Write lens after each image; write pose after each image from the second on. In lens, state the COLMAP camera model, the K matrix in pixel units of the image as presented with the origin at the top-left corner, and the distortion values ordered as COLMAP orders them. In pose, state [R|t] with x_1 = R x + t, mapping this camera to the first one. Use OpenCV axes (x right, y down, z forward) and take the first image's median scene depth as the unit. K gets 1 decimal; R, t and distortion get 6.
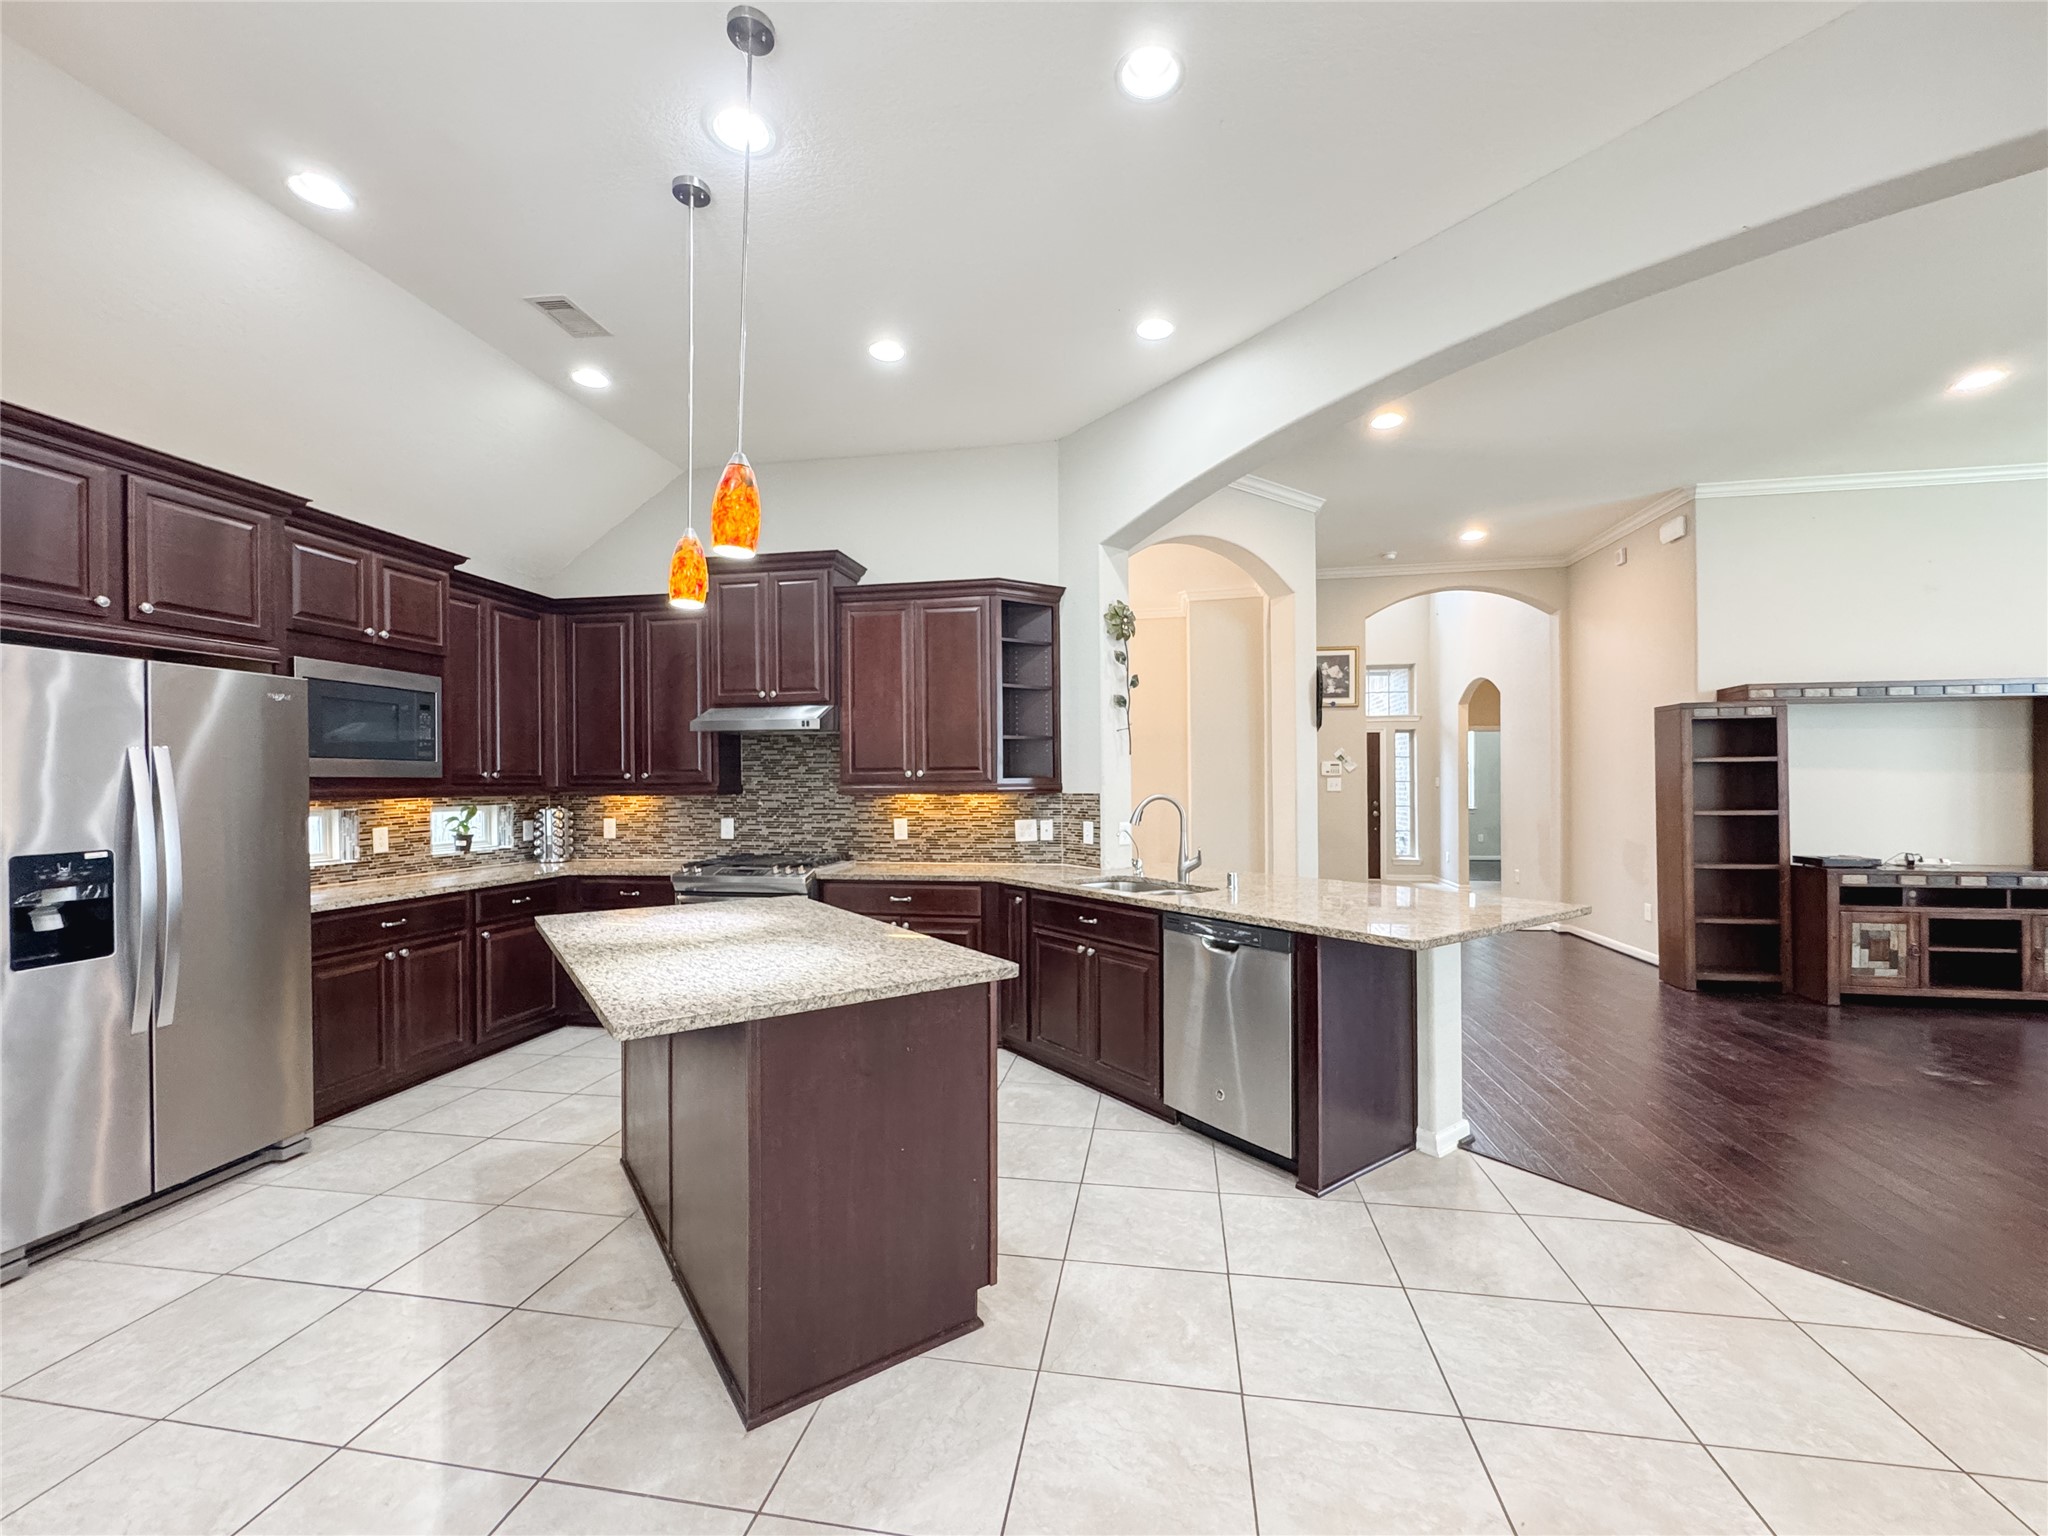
lens RADIAL K [[824.3, 0, 1036.3], [0, 824.3, 781.1], [0, 0, 1]] dist [-0.002395, 0.000195]
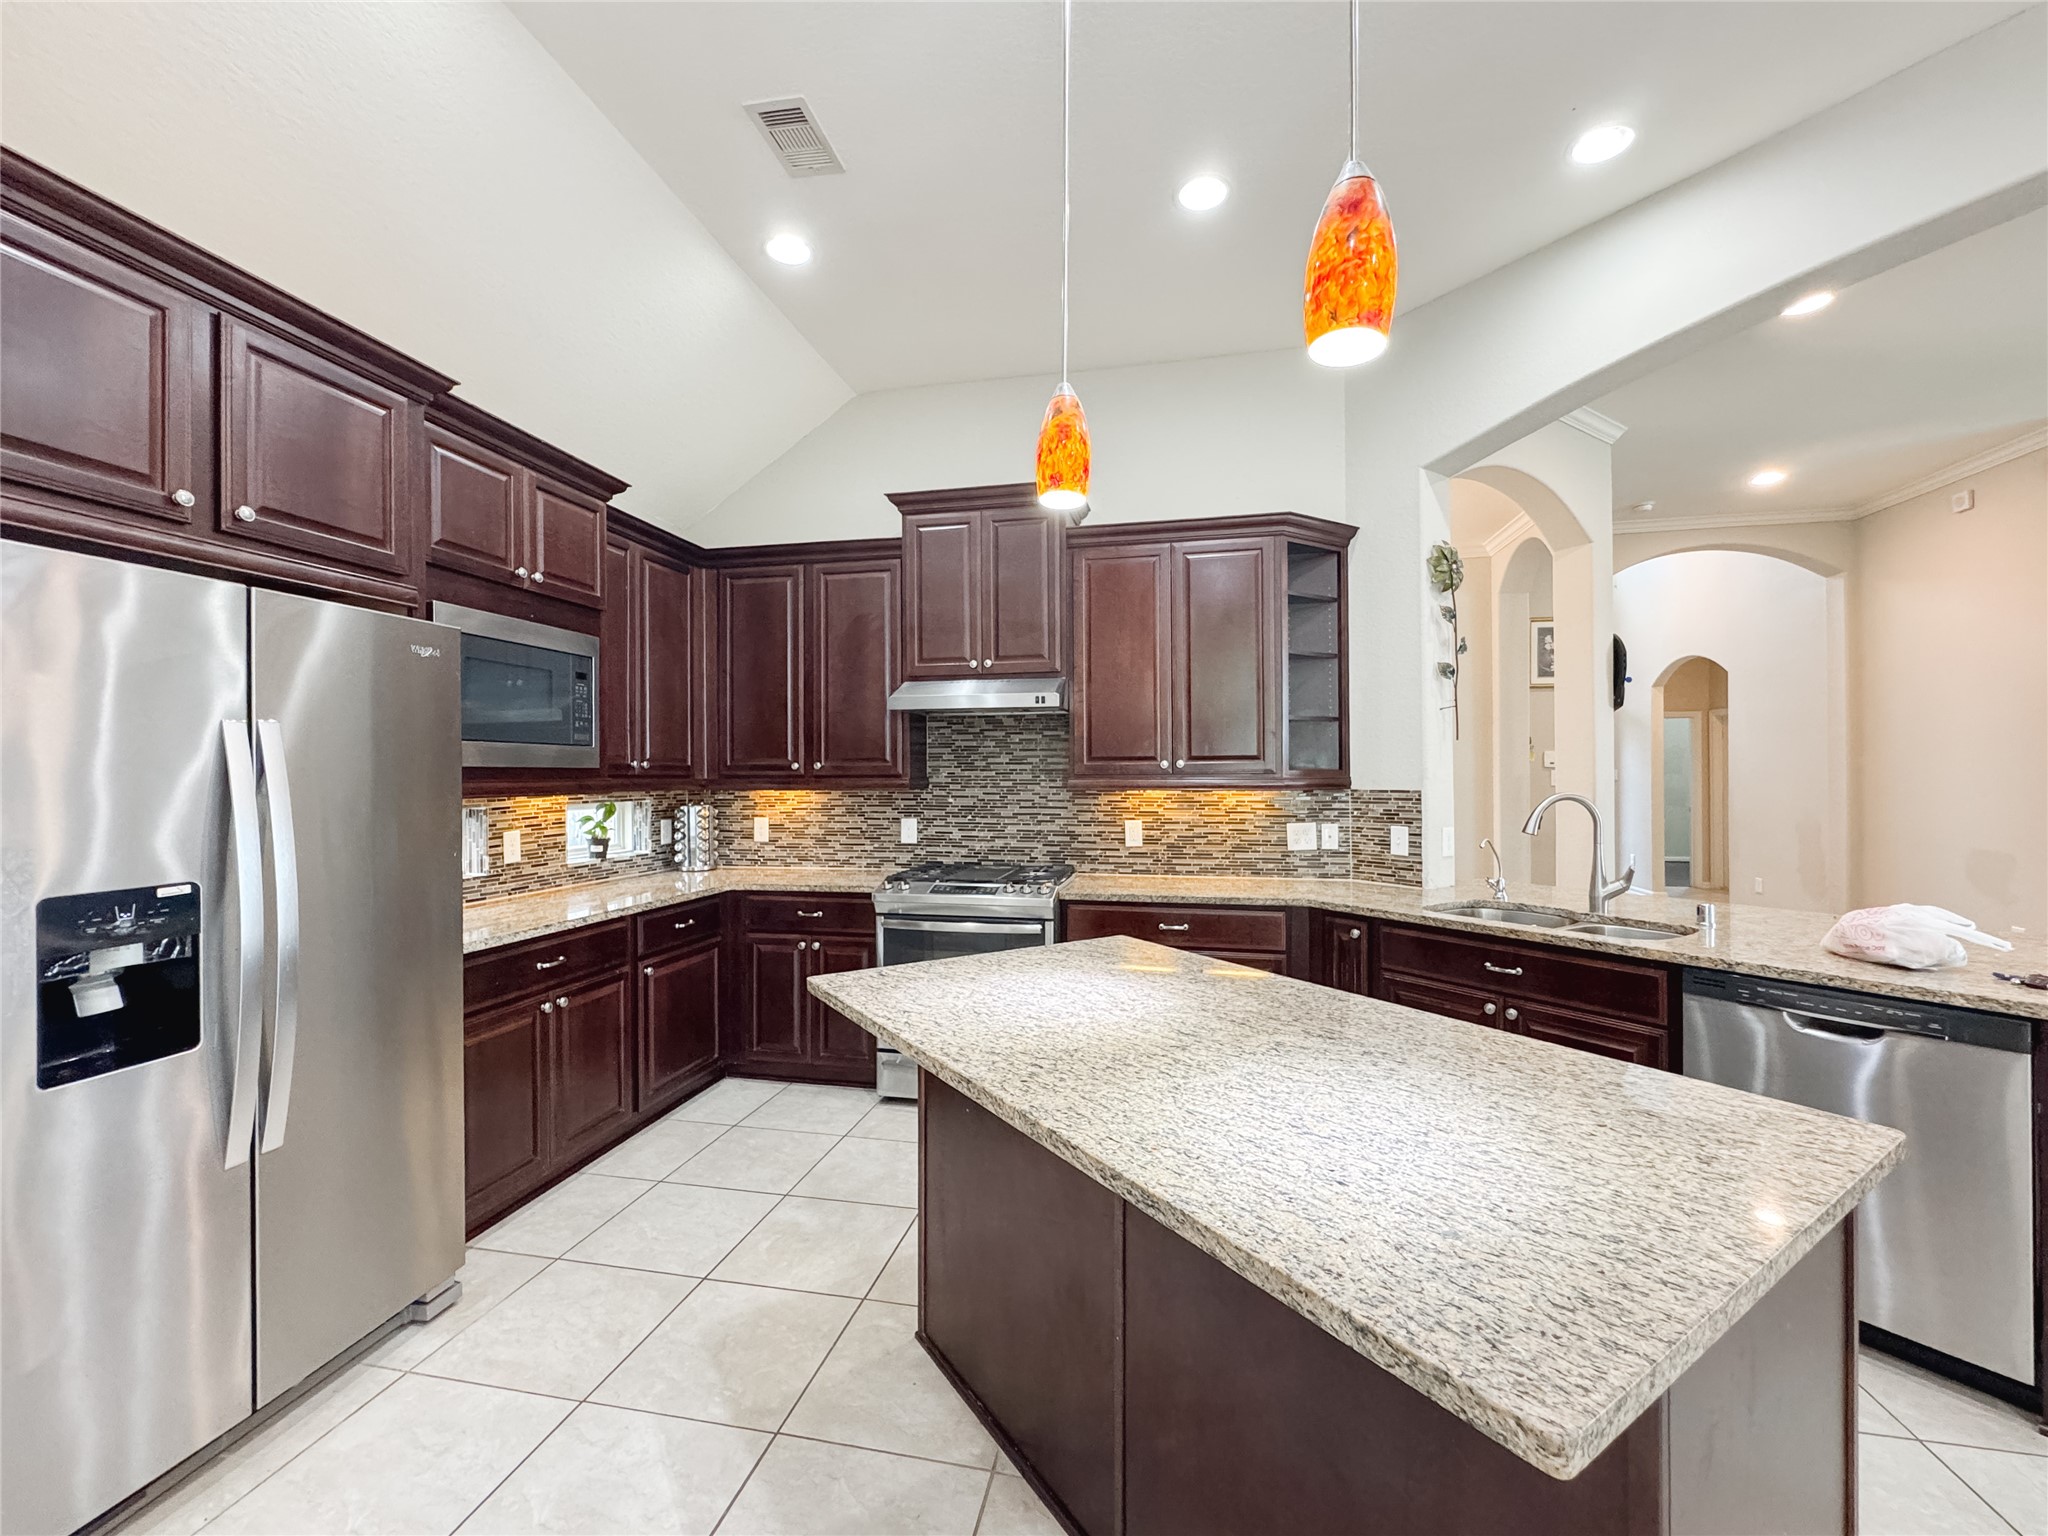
lens RADIAL K [[828.0, 0, 1041.5], [0, 828.0, 768.3], [0, 0, 1]] dist [-0.003202, 0.000151]
pose [[0.999529, 0.002431, -0.030598, -0.244649], [-0.002571, 0.999986, -0.004528, -0.001169], [0.030586, 0.004604, 0.999522, 0.206213]]
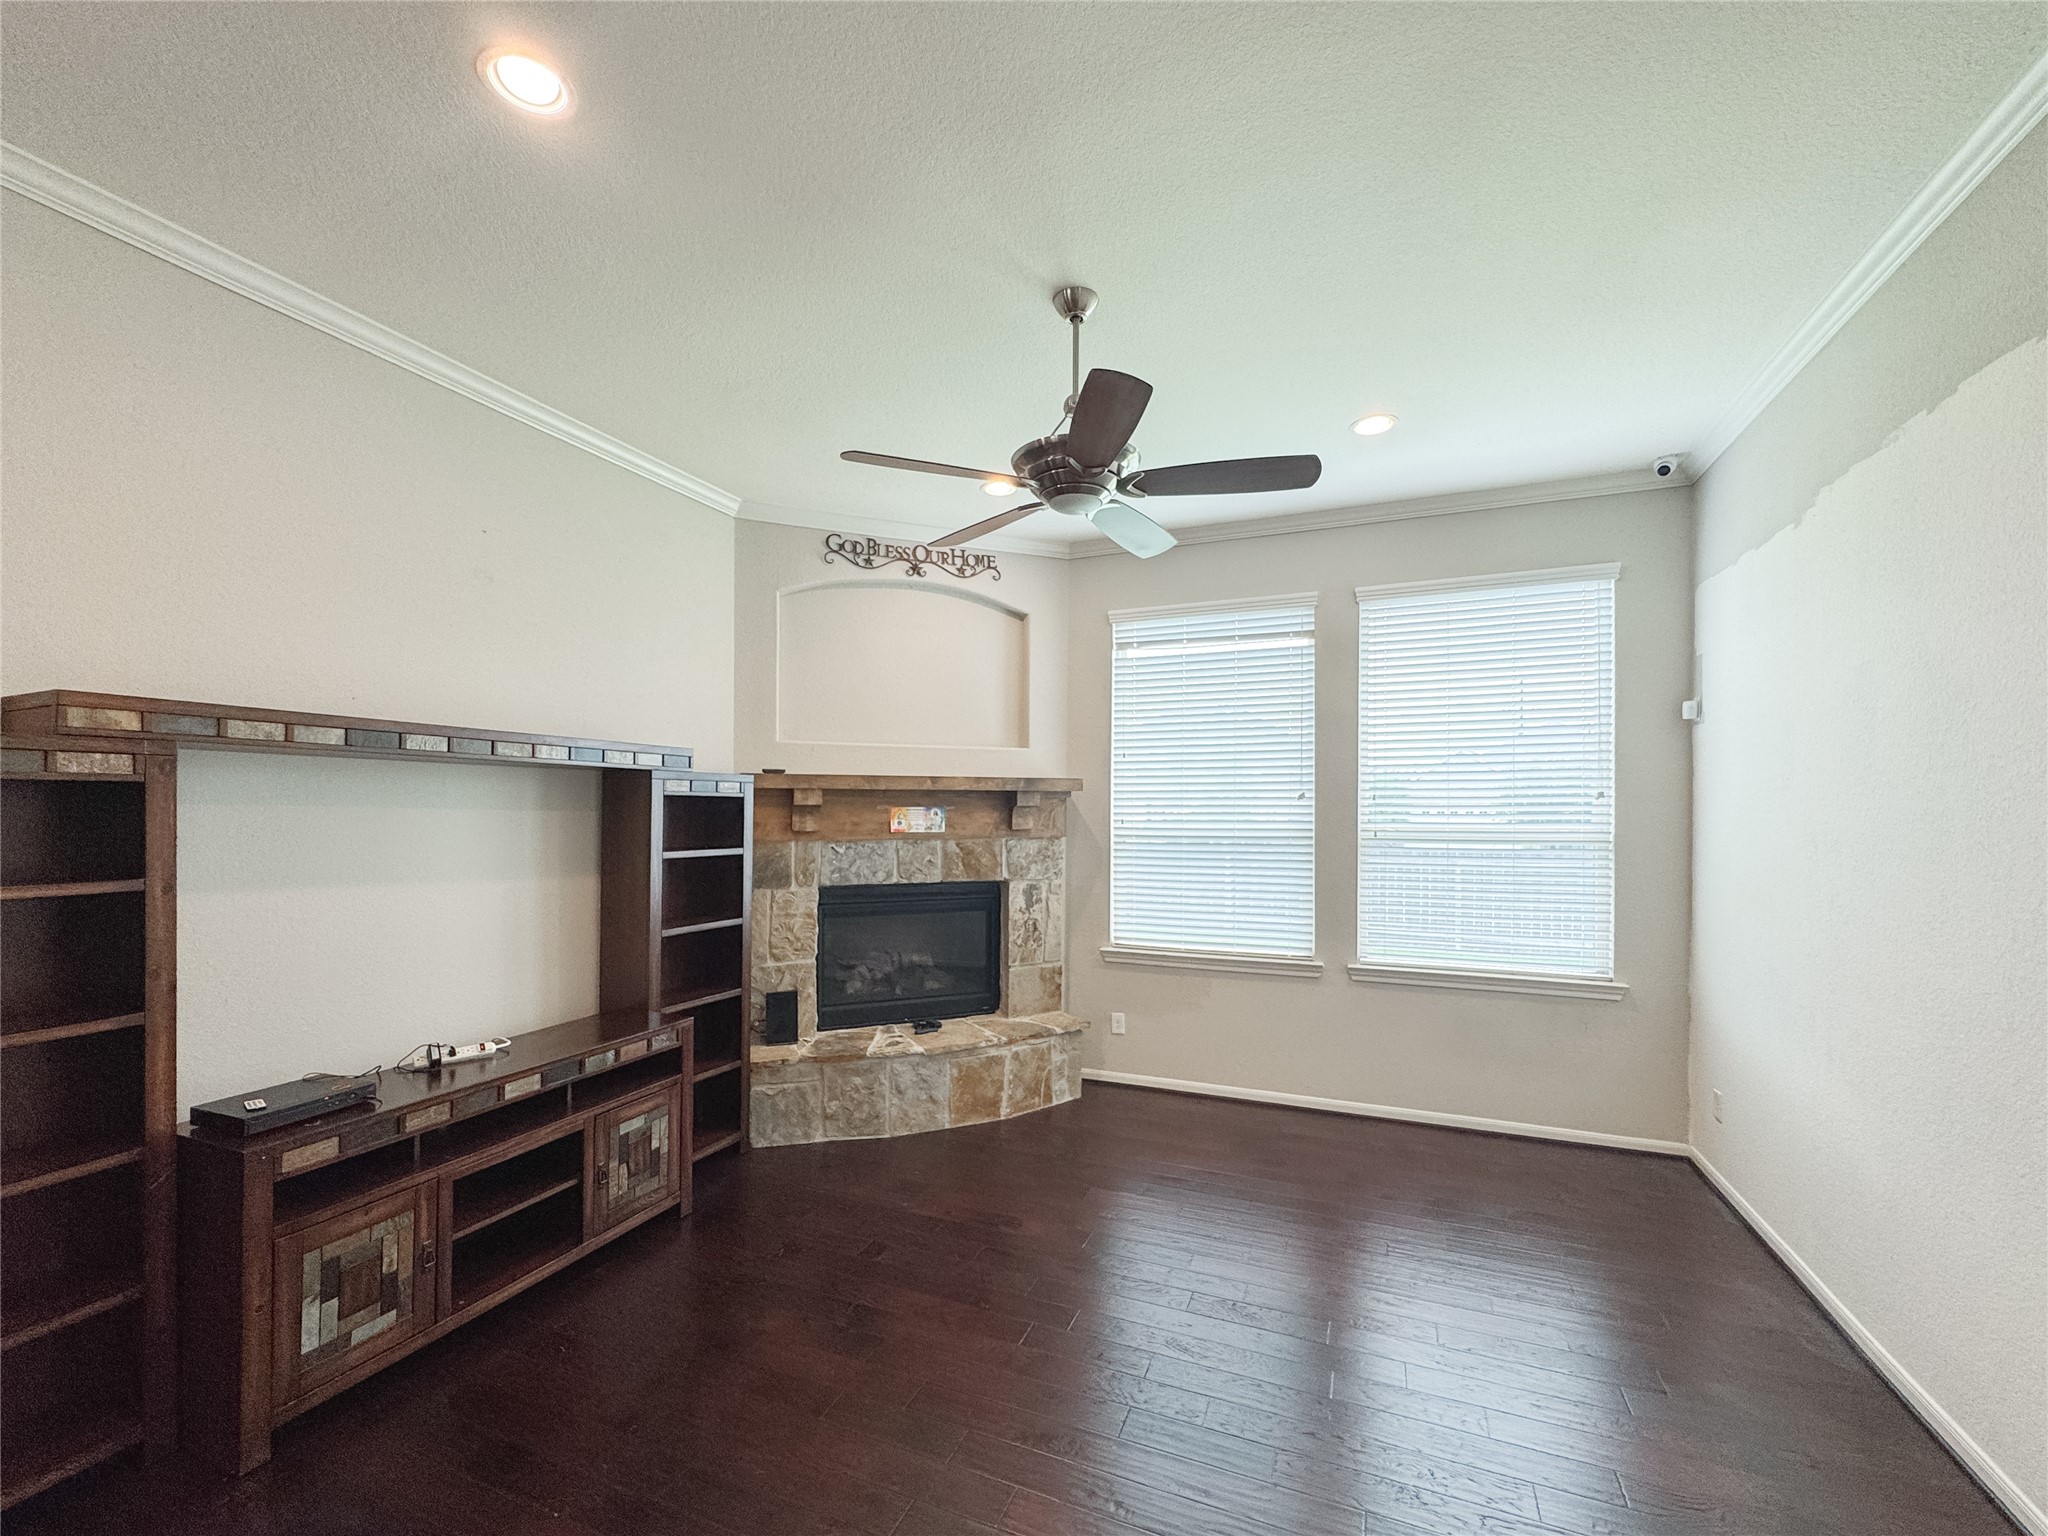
lens RADIAL K [[838.9, 0, 1024.7], [0, 838.9, 801.8], [0, 0, 1]] dist [-0.000720, -0.000220]
pose [[0.225465, 0.015353, 0.974130, 0.654217], [-0.009829, 0.999861, -0.013483, -0.072867], [-0.974202, -0.006535, 0.225585, 0.534760]]
